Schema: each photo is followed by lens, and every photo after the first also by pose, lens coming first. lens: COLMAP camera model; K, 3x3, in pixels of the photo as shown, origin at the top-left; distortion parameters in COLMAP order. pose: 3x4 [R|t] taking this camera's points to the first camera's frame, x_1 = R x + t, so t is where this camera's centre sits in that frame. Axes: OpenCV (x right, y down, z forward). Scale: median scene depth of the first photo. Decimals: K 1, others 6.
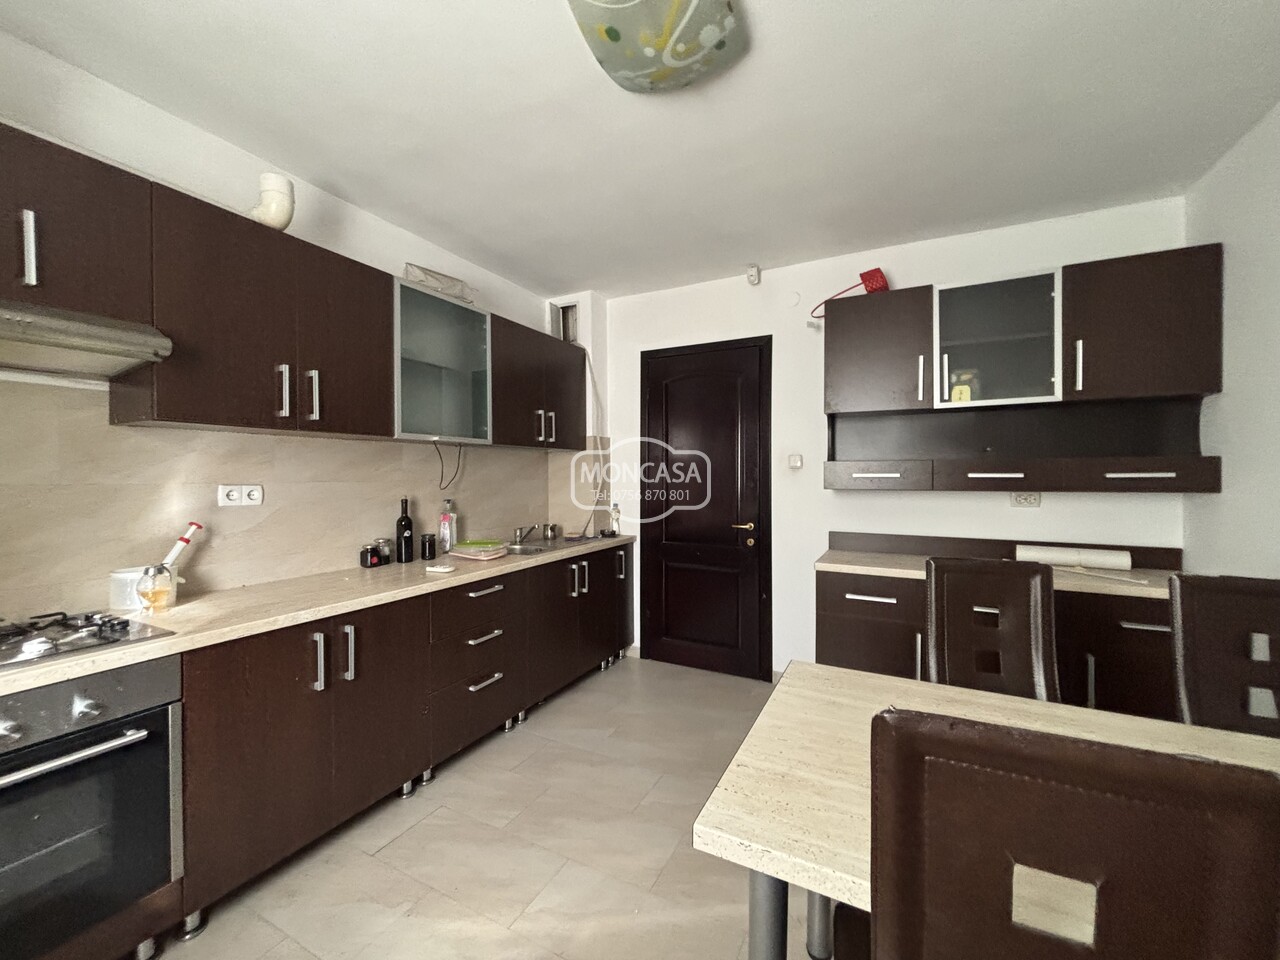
lens RADIAL K [[510.4, 0, 638.9], [0, 510.4, 476.8], [0, 0, 1]] dist [-0.002704, -0.000511]
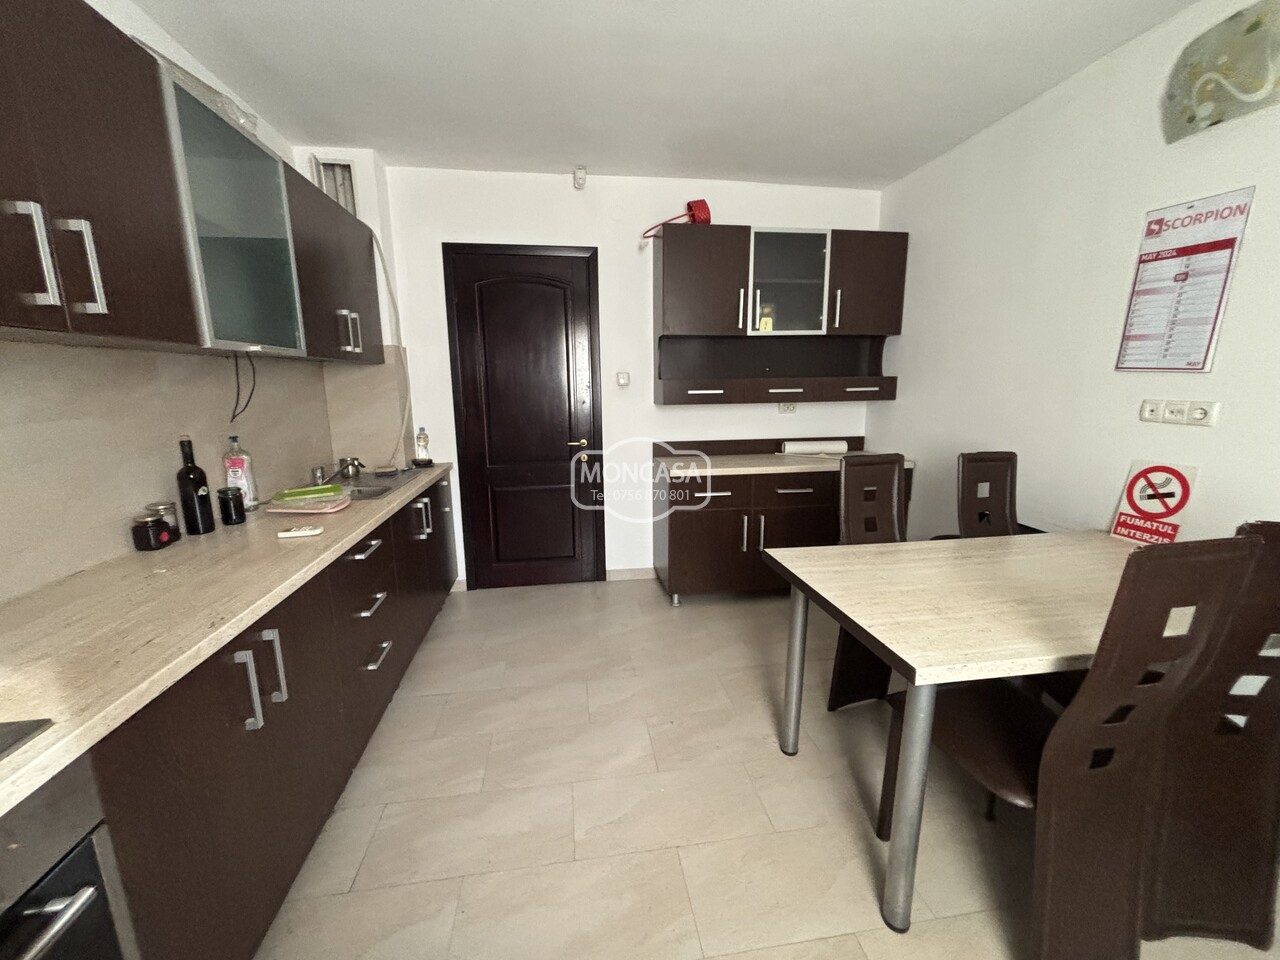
lens RADIAL K [[510.4, 0, 633.7], [0, 510.4, 478.0], [0, 0, 1]] dist [-0.002704, -0.000511]
pose [[0.813594, -0.113407, 0.570266, -0.401805], [0.012054, 0.983873, 0.178462, -0.020612], [-0.581308, -0.138321, 0.801840, 0.142502]]
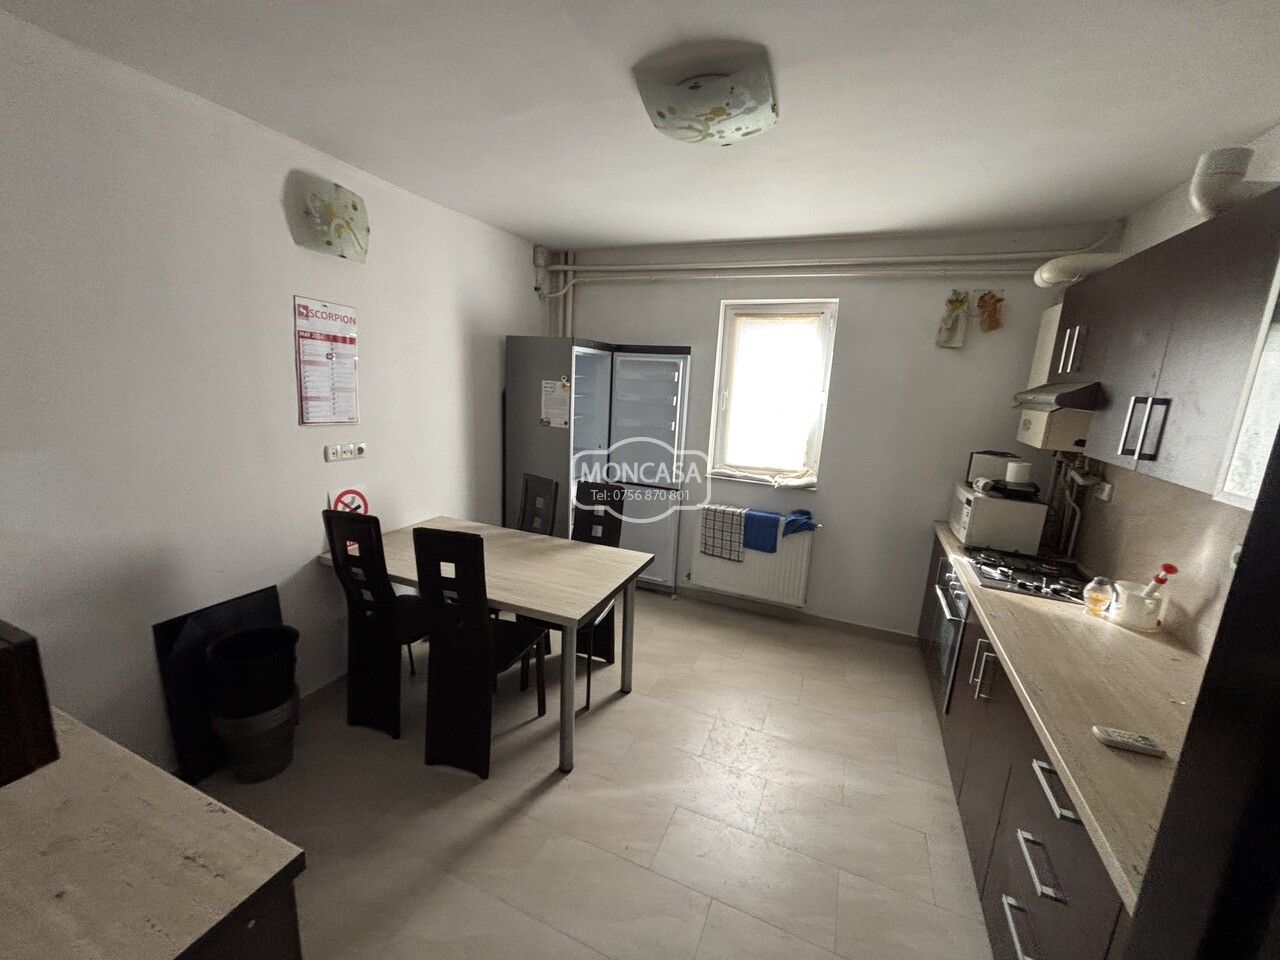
lens RADIAL K [[510.4, 0, 636.4], [0, 510.4, 480.9], [0, 0, 1]] dist [-0.002704, -0.000511]
pose [[-0.996310, -0.031242, -0.079945, 0.172272], [-0.047379, 0.976829, 0.208711, -0.166392], [0.071572, 0.211728, -0.974704, 1.401134]]
